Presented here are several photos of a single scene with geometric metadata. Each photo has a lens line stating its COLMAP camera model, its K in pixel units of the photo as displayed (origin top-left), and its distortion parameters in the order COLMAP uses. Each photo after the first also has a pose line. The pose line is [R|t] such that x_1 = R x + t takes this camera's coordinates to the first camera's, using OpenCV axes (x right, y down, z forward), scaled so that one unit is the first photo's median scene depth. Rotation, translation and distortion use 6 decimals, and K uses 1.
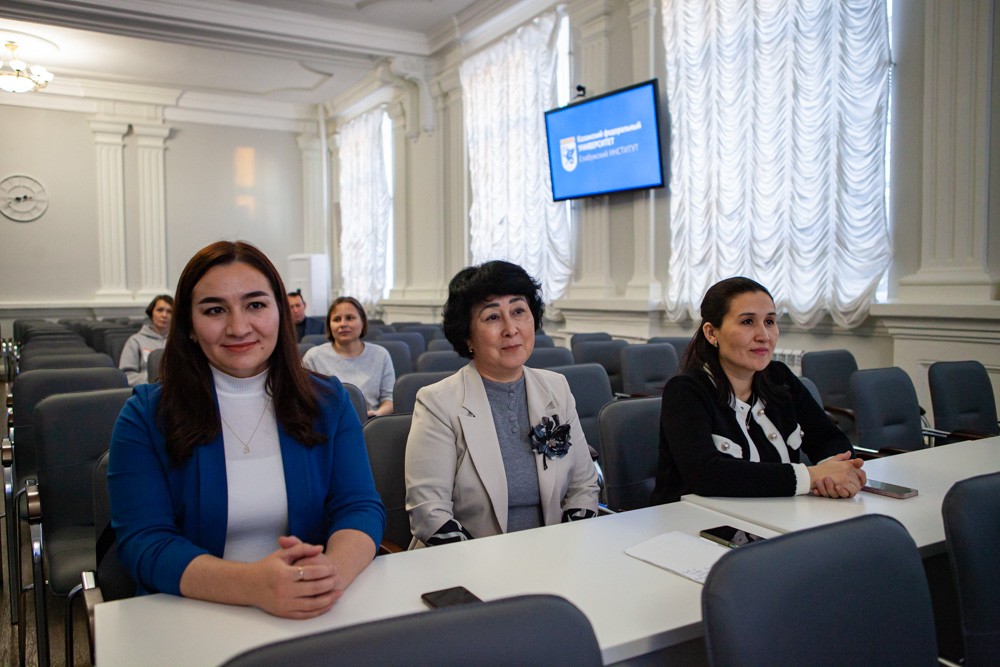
lens RADIAL K [[801.7, 0, 501.0], [0, 801.7, 333.8], [0, 0, 1]] dist [-0.002795, -0.003965]
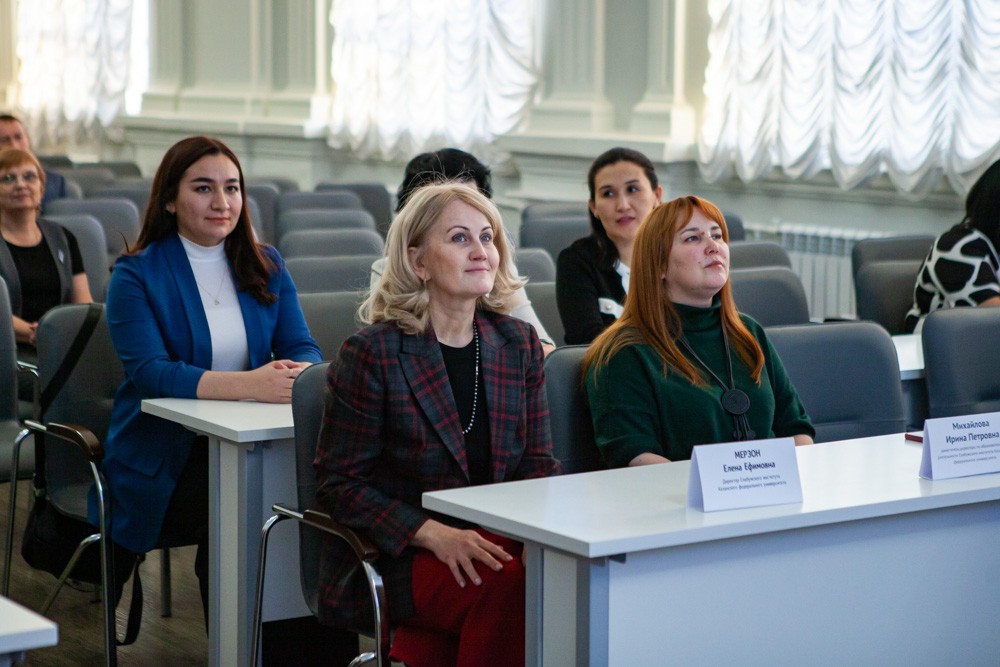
lens RADIAL K [[2361.0, 0, 500.2], [0, 2361.0, 335.3], [0, 0, 1]] dist [0.264327, 0.000000]
pose [[0.998335, 0.010831, 0.056660, -0.017668], [-0.014341, 0.997978, 0.061915, -0.007208], [-0.055875, -0.062624, 0.996472, -0.511699]]
